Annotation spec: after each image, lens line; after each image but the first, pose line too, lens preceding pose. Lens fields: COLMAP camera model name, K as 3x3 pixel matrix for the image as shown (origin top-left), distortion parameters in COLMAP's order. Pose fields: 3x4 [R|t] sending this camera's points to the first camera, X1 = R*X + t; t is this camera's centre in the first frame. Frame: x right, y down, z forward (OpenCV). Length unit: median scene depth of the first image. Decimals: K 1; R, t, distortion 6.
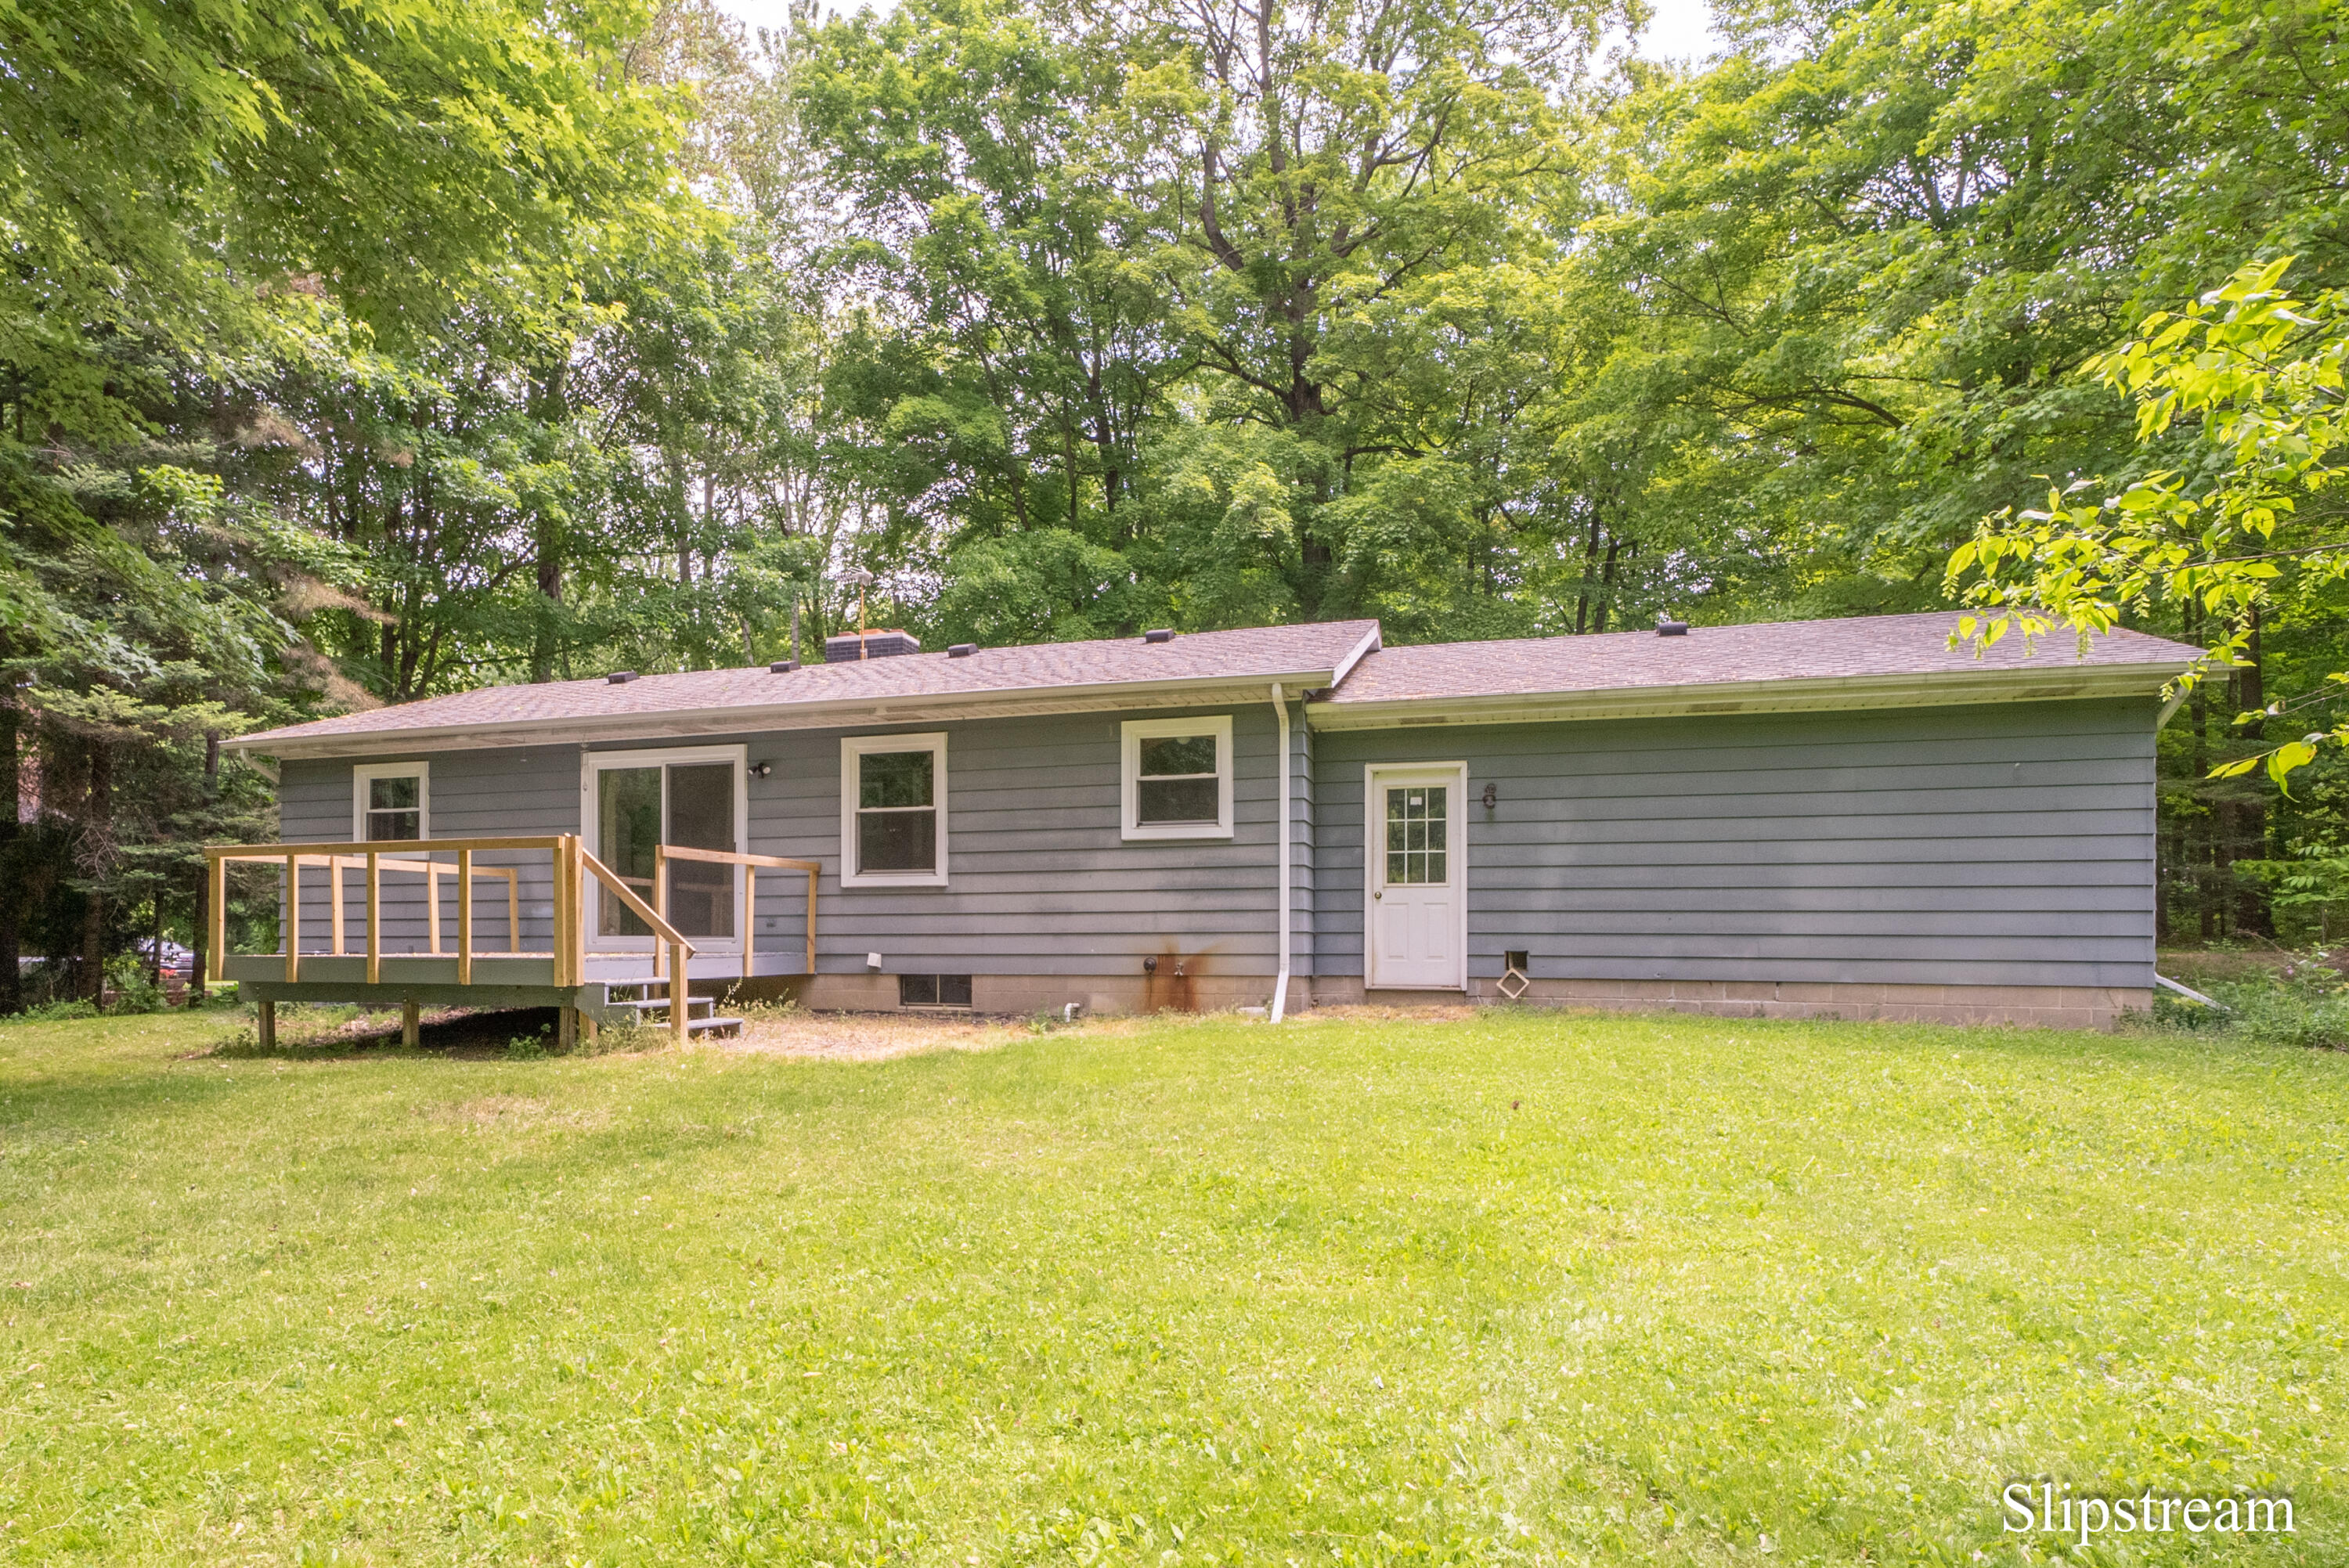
lens RADIAL K [[1086.5, 0, 1186.6], [0, 1086.5, 806.1], [0, 0, 1]] dist [0.003538, -0.000287]
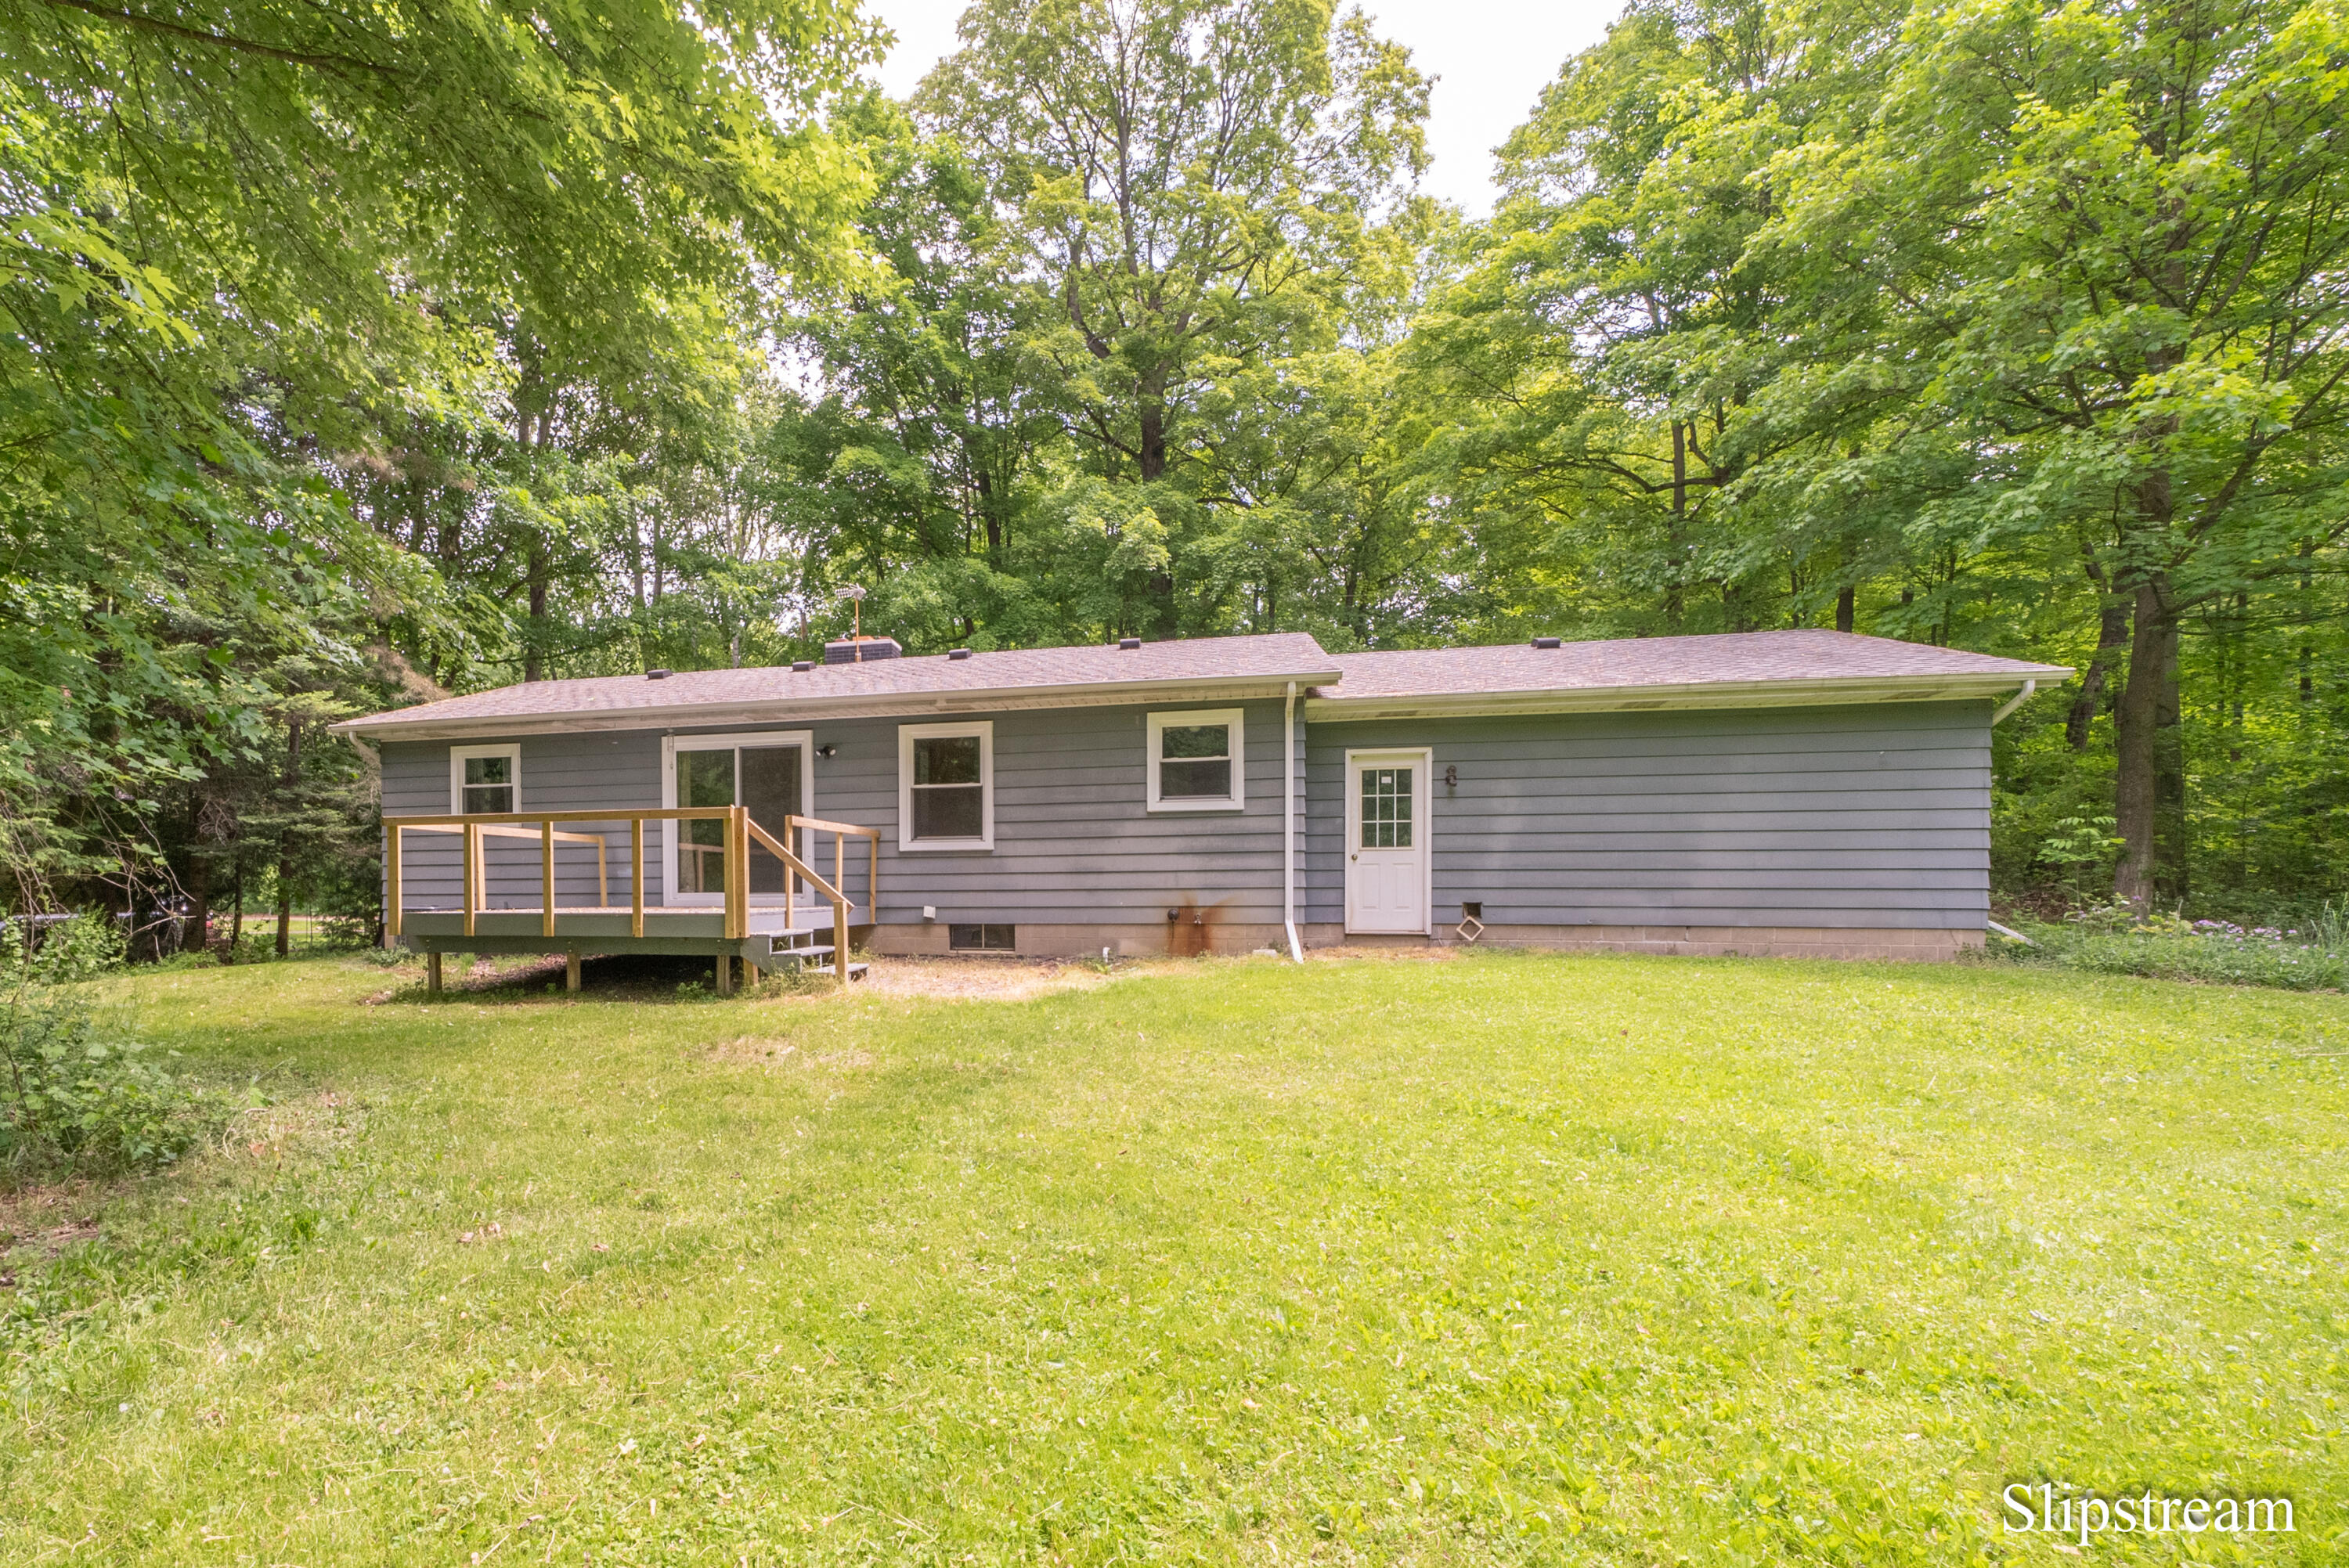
lens RADIAL K [[881.3, 0, 1167.9], [0, 881.3, 790.4], [0, 0, 1]] dist [0.000587, 0.000184]
pose [[0.998213, 0.002630, 0.059703, -0.096971], [-0.003007, 0.999976, 0.006228, 0.001511], [-0.059685, -0.006396, 0.998197, 0.025694]]
